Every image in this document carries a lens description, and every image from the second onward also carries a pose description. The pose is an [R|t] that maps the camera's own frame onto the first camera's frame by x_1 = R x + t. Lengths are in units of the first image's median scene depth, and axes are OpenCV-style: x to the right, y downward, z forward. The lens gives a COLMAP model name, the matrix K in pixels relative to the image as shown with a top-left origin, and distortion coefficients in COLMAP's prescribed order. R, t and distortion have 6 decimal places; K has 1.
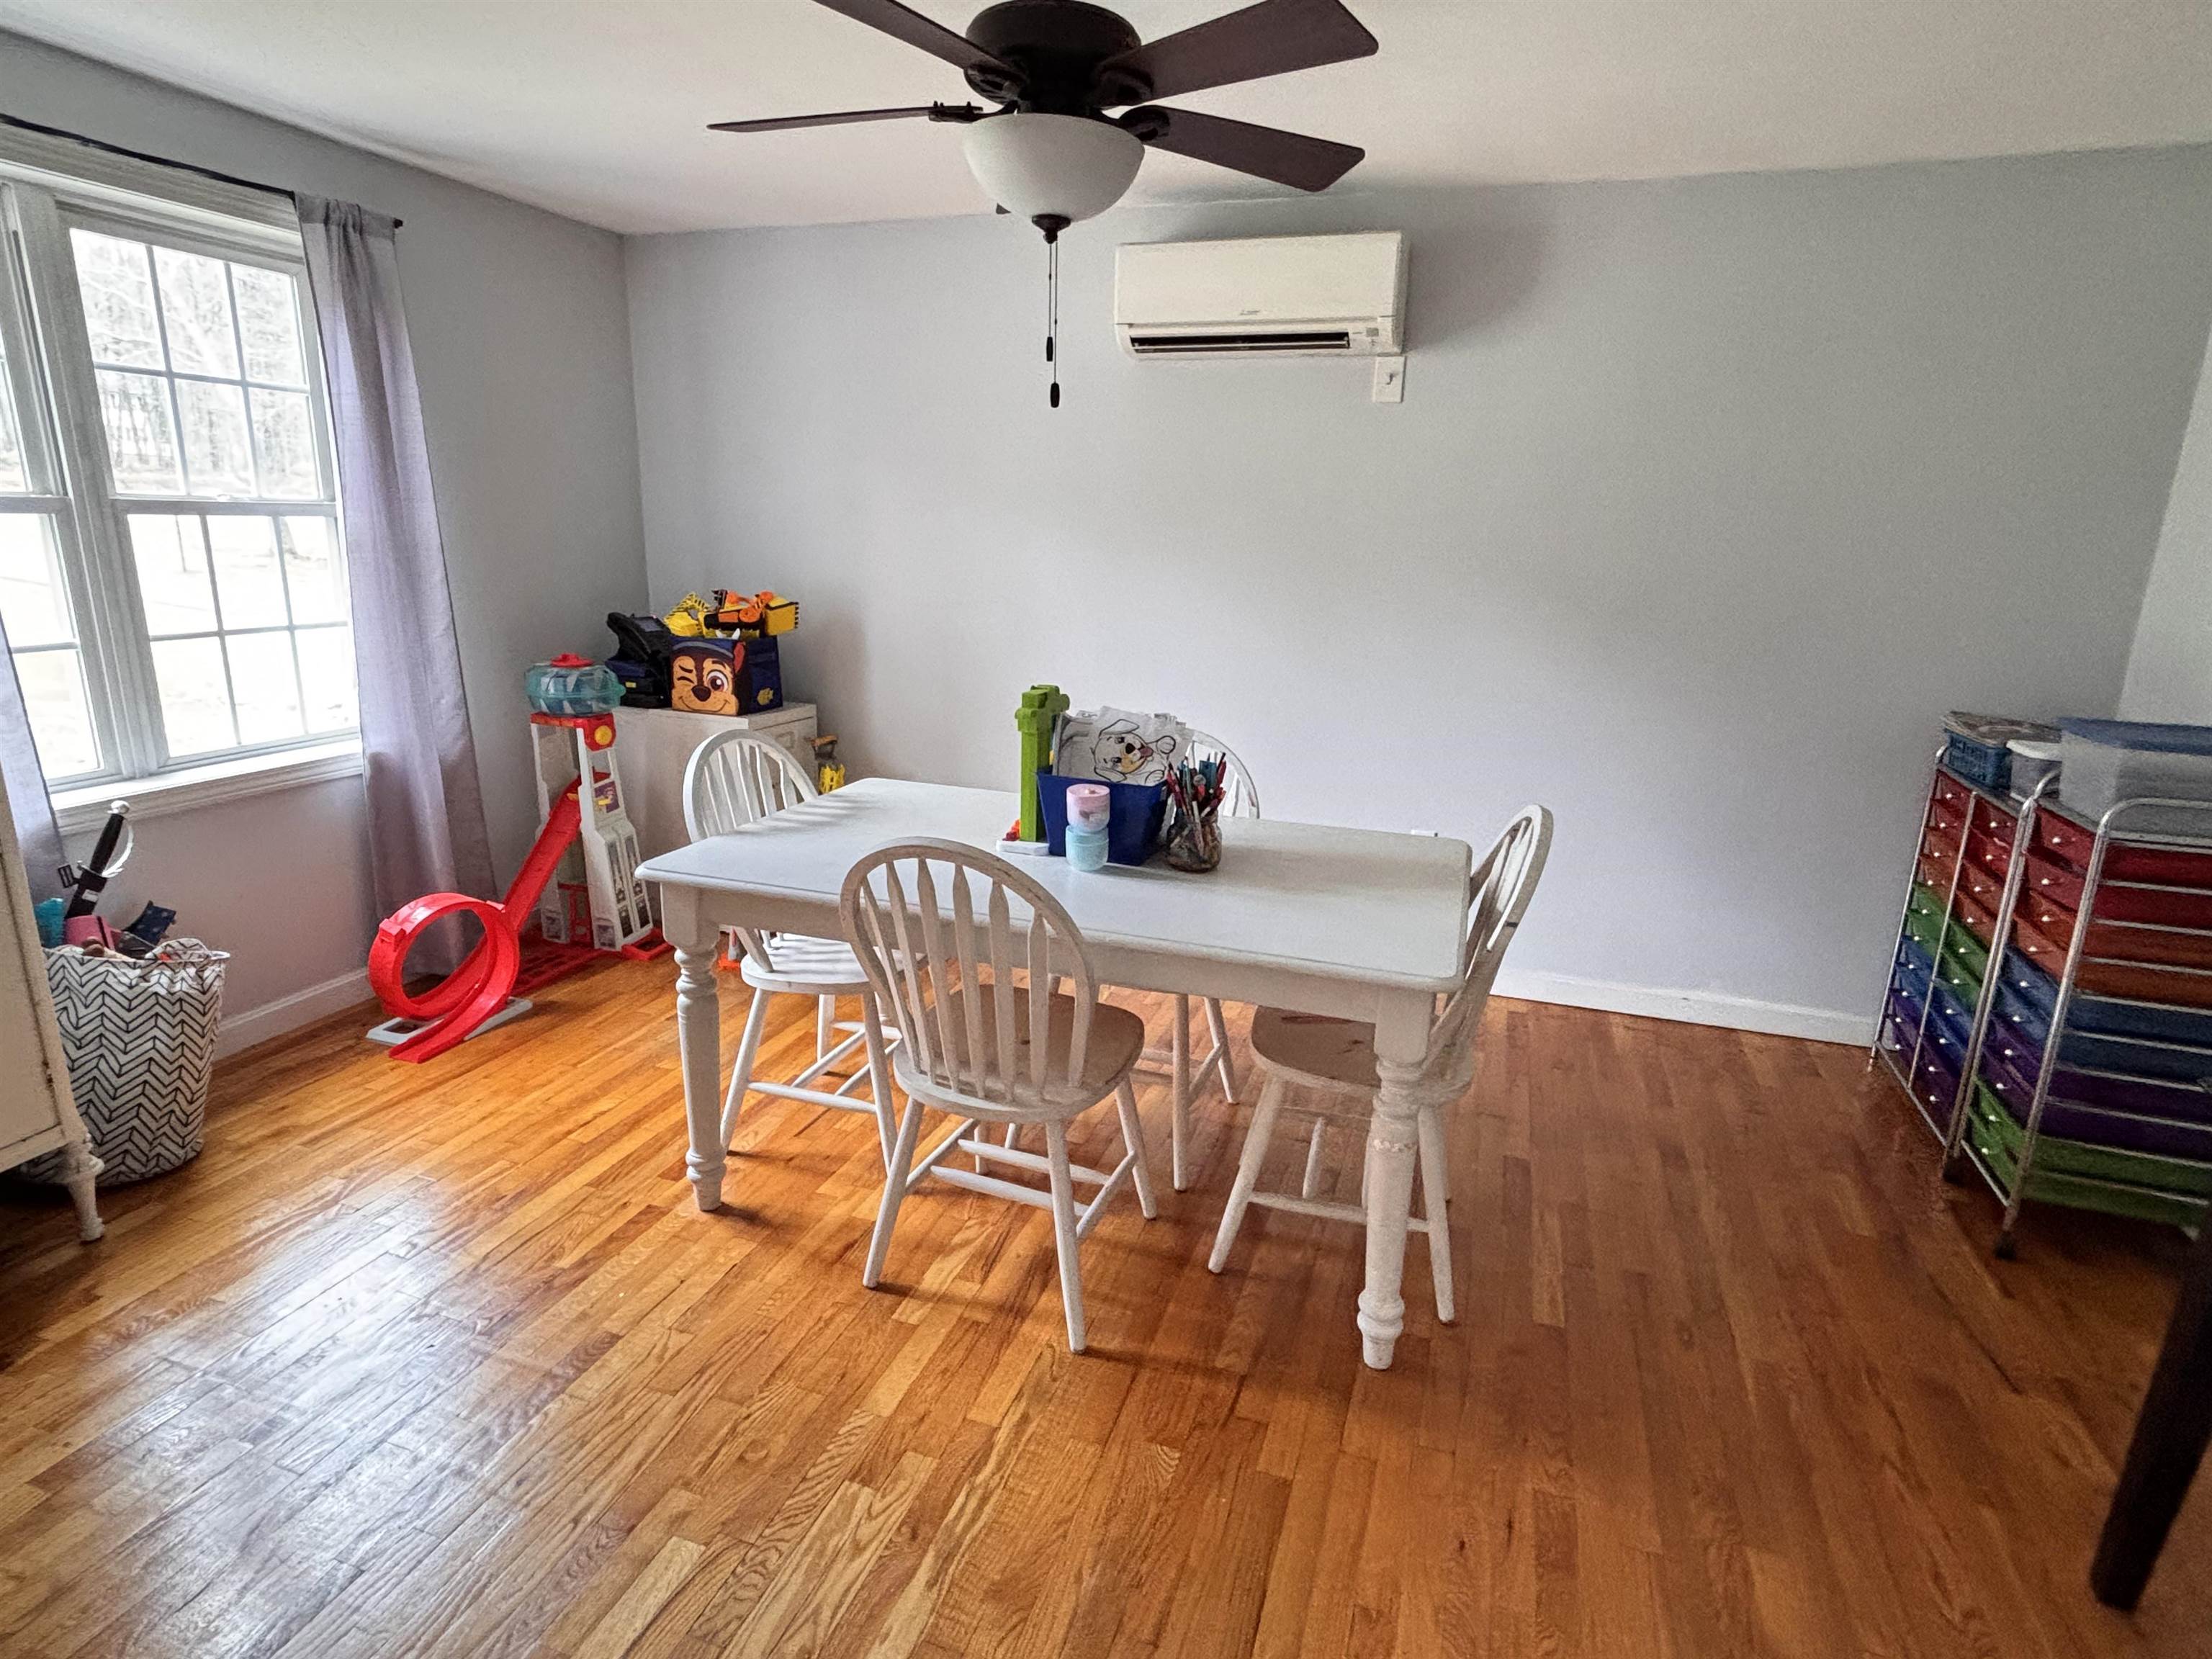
lens RADIAL K [[1173.5, 0, 1106.0], [0, 1173.5, 829.5], [0, 0, 1]] dist [-0.001491, -0.000295]
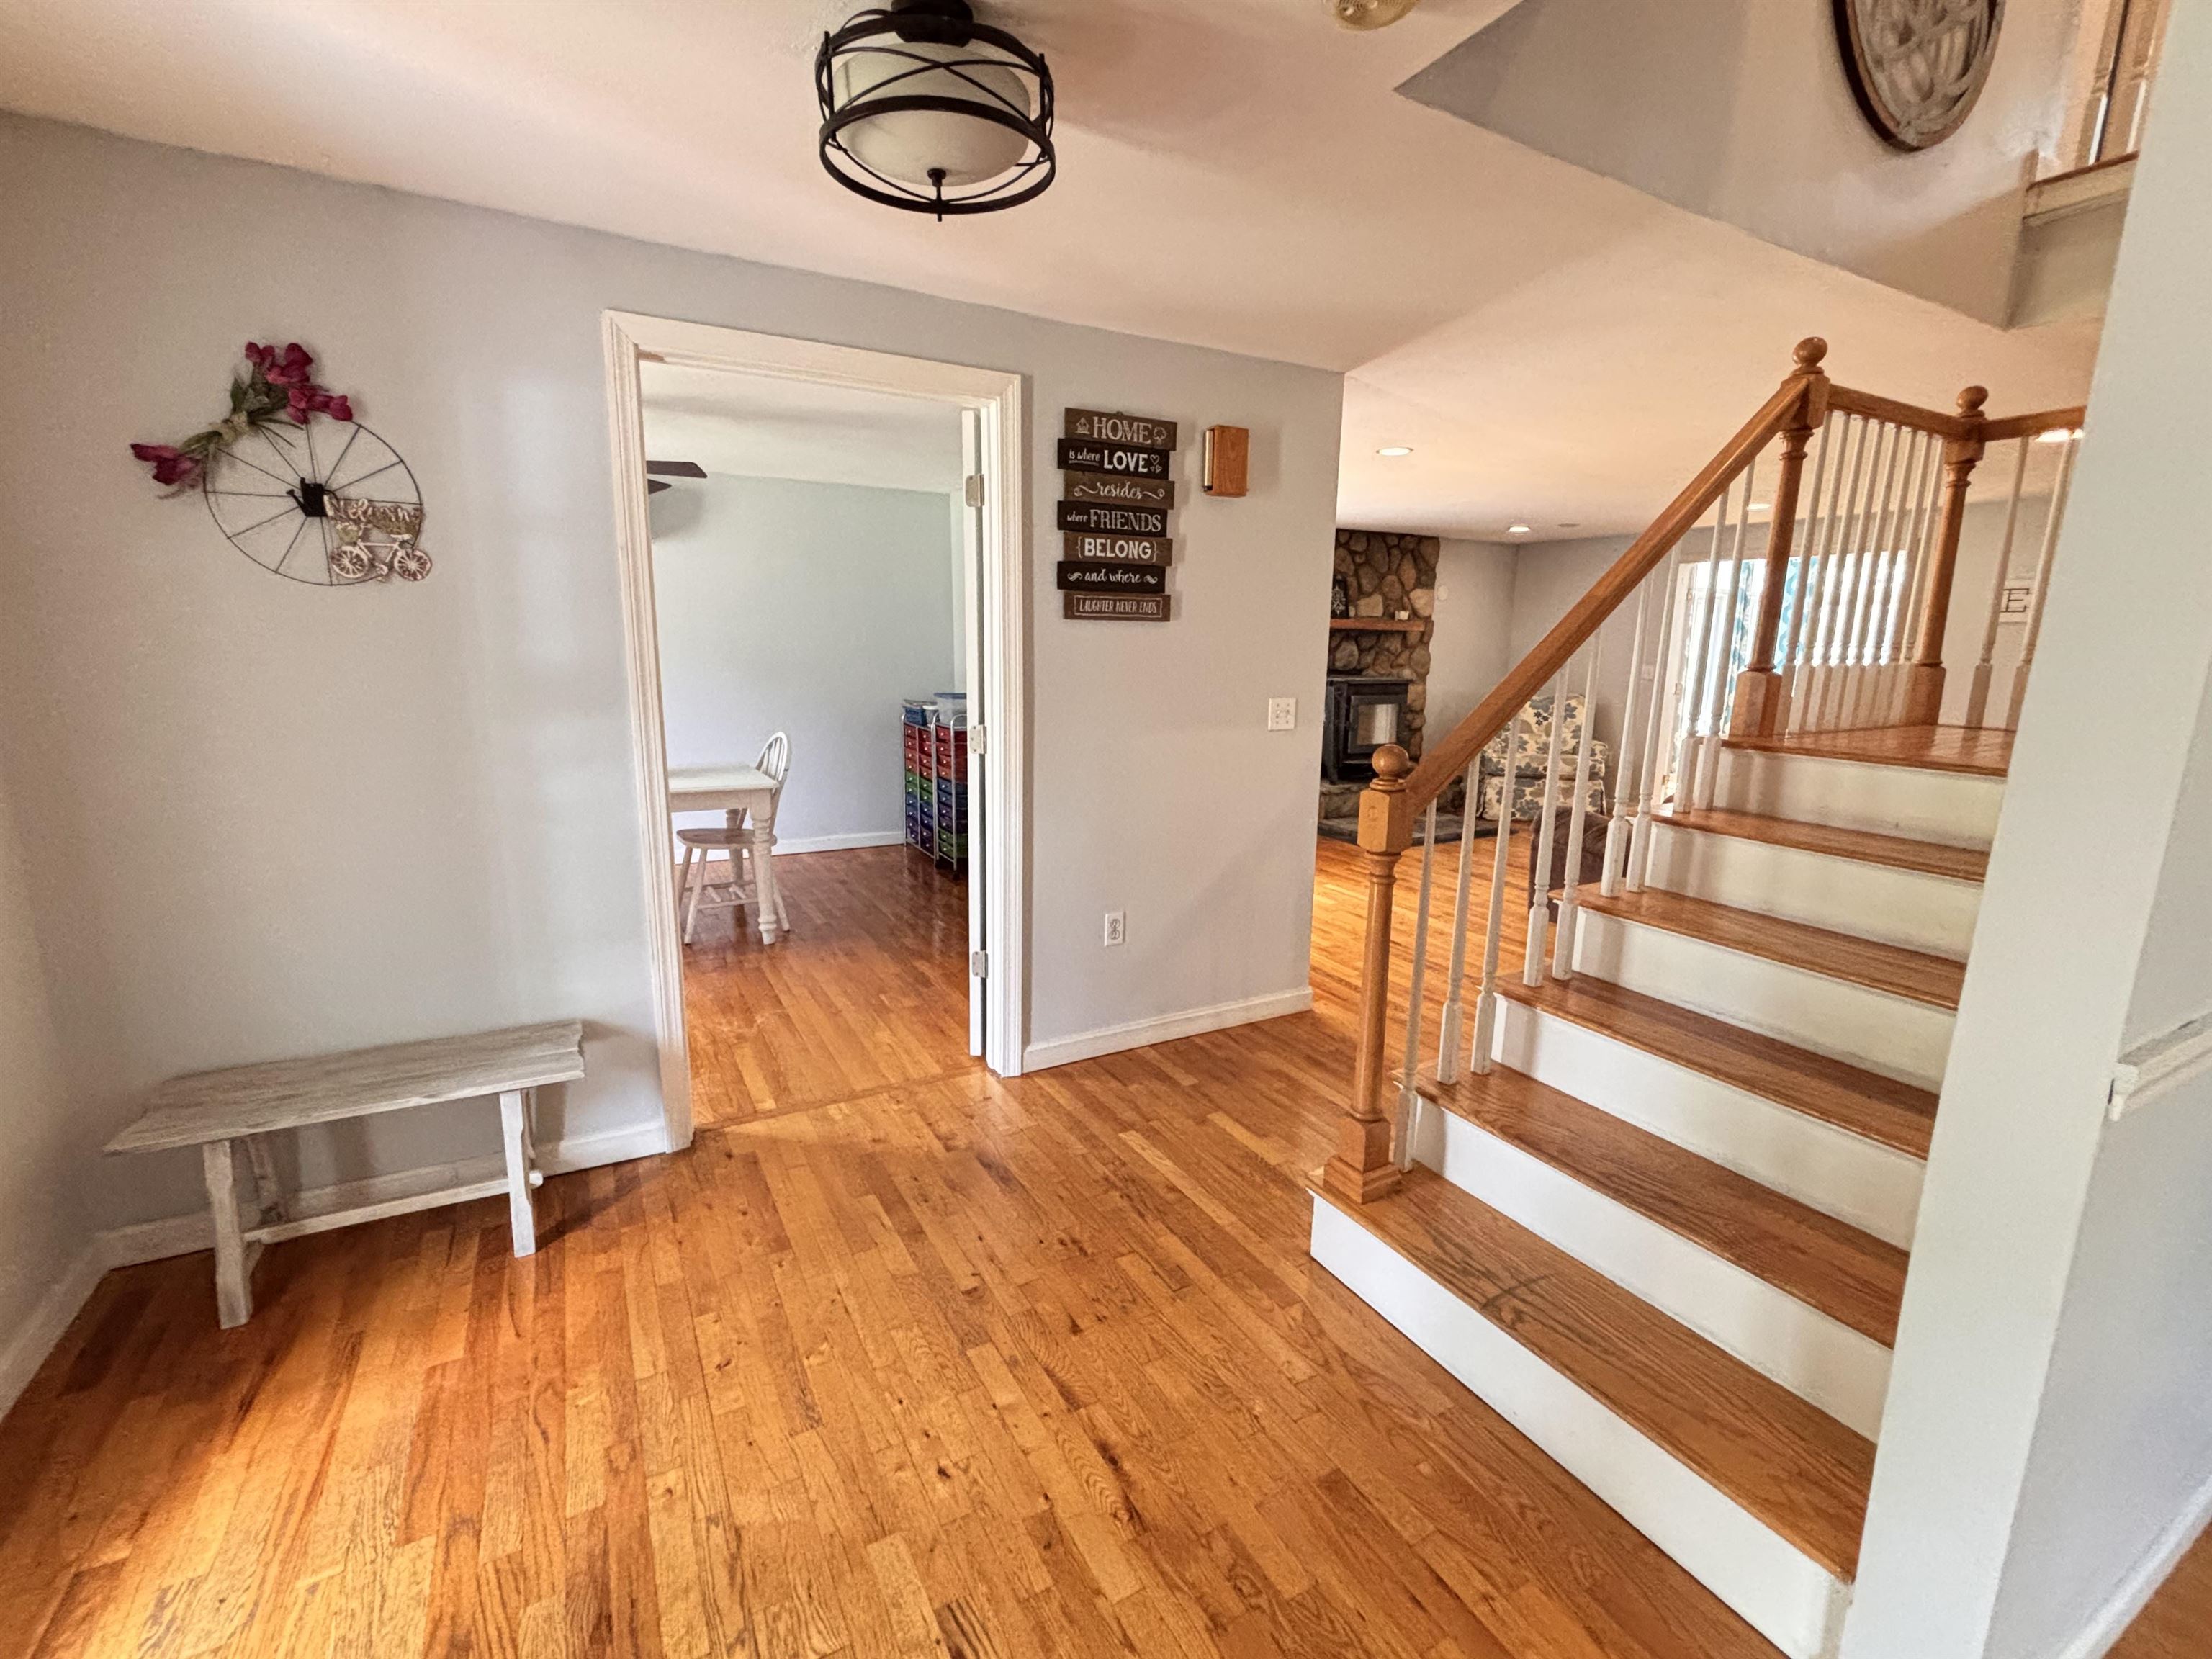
lens RADIAL K [[963.8, 0, 1106.0], [0, 963.8, 829.5], [0, 0, 1]] dist [0.012221, -0.000557]
pose [[0.674006, -0.157331, 0.721778, -0.643399], [0.189231, 0.981229, 0.037178, 0.219082], [-0.714078, 0.111524, 0.691126, -0.871173]]
